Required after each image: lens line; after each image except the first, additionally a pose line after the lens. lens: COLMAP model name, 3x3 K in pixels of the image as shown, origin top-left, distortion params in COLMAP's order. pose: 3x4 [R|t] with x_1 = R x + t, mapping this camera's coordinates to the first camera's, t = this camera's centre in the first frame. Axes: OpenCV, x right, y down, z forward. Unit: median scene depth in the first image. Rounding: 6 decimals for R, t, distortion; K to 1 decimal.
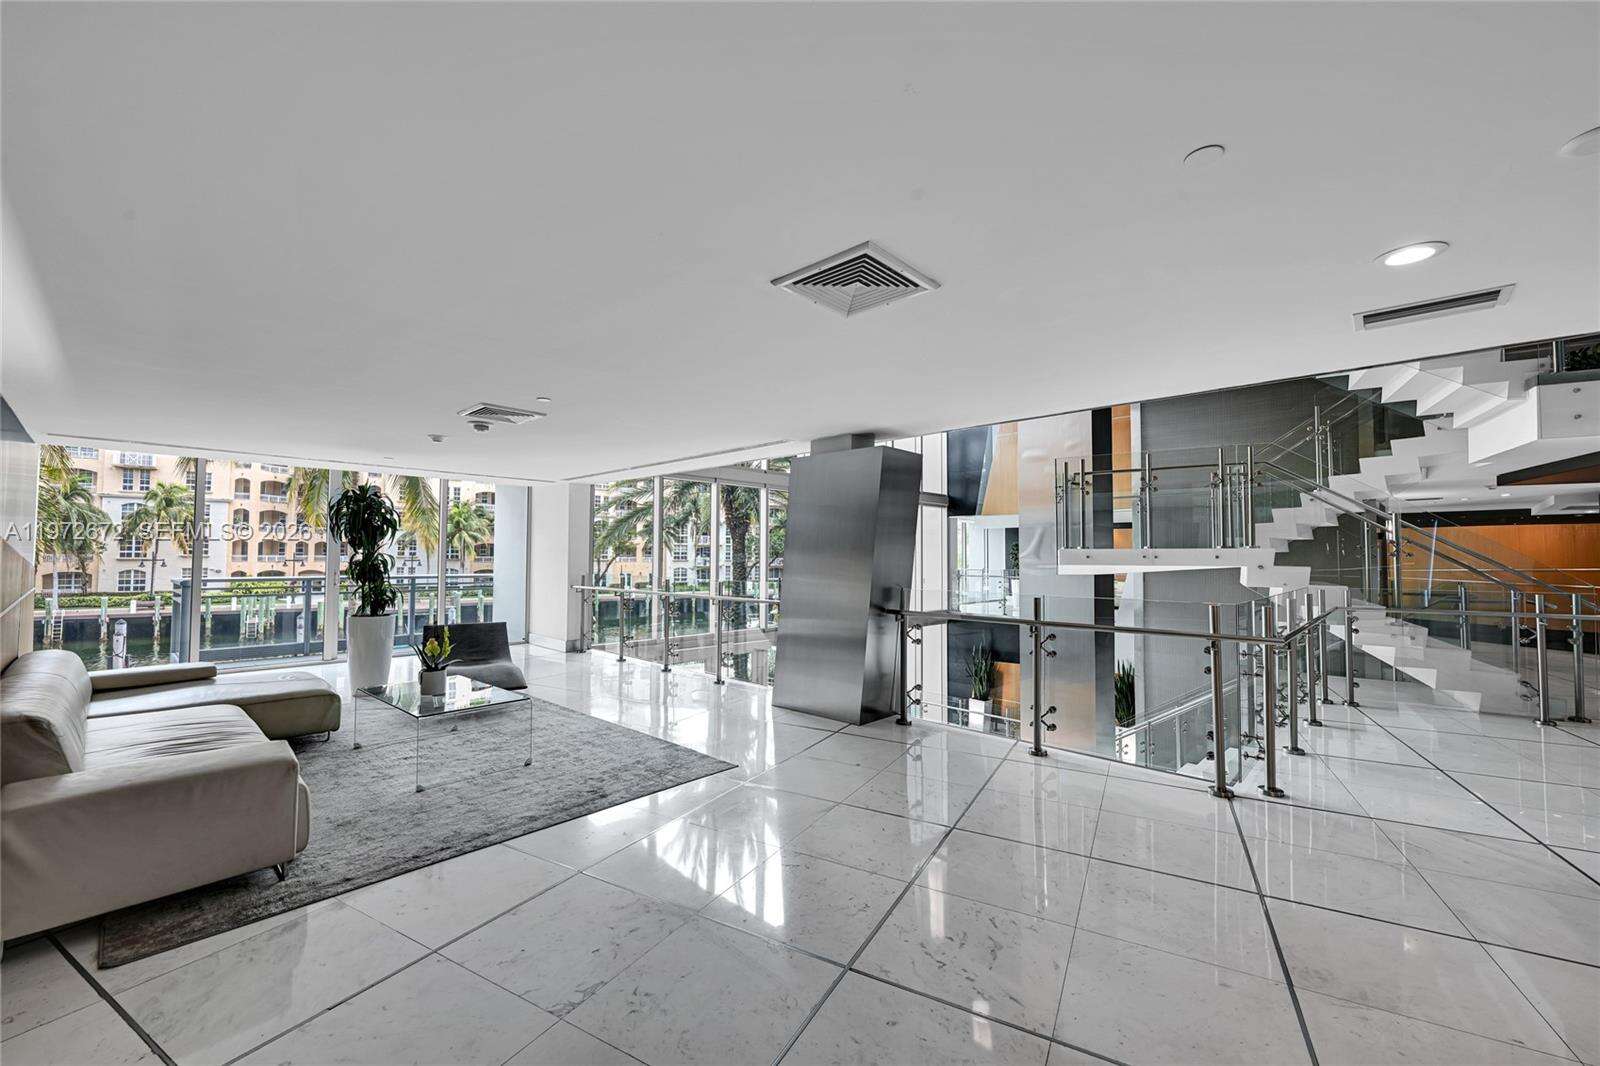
lens RADIAL K [[632.3, 0, 797.7], [0, 632.3, 538.8], [0, 0, 1]] dist [-0.000311, 0.000283]
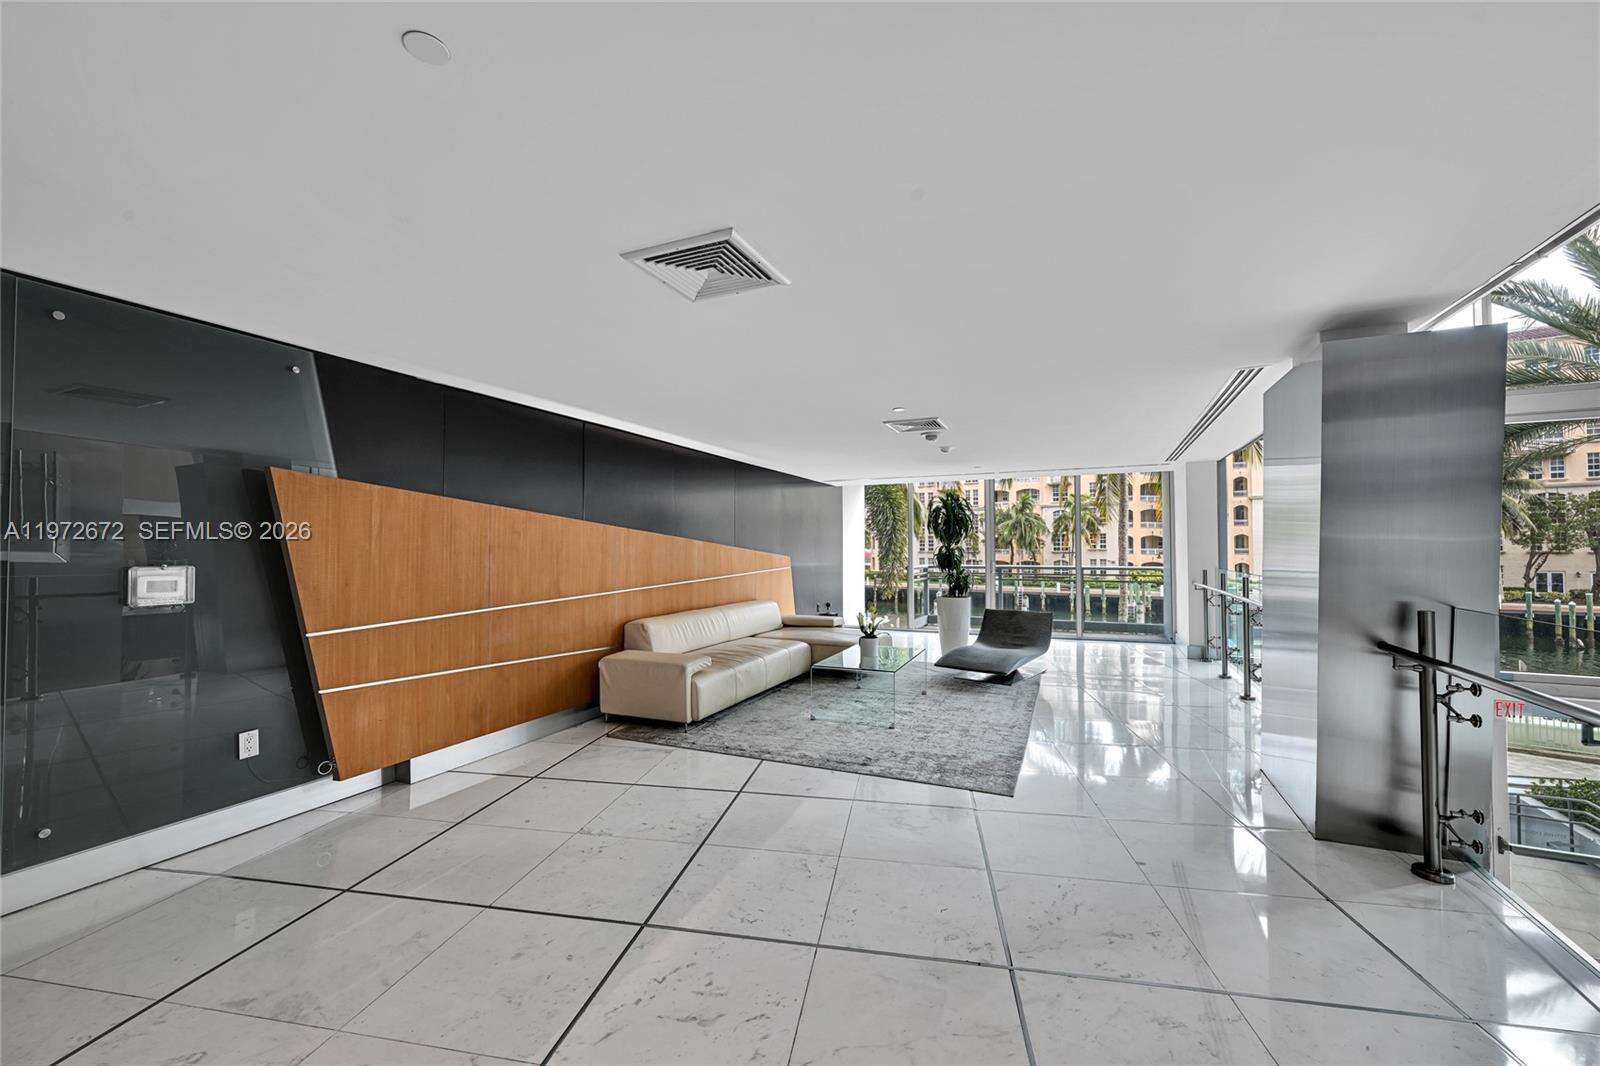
lens RADIAL K [[632.3, 0, 797.0], [0, 632.3, 541.7], [0, 0, 1]] dist [-0.000311, 0.000283]
pose [[0.322986, -0.016895, -0.946253, 0.410018], [0.032098, 0.999461, -0.006889, 0.011915], [0.945859, -0.028147, 0.323354, 0.312308]]
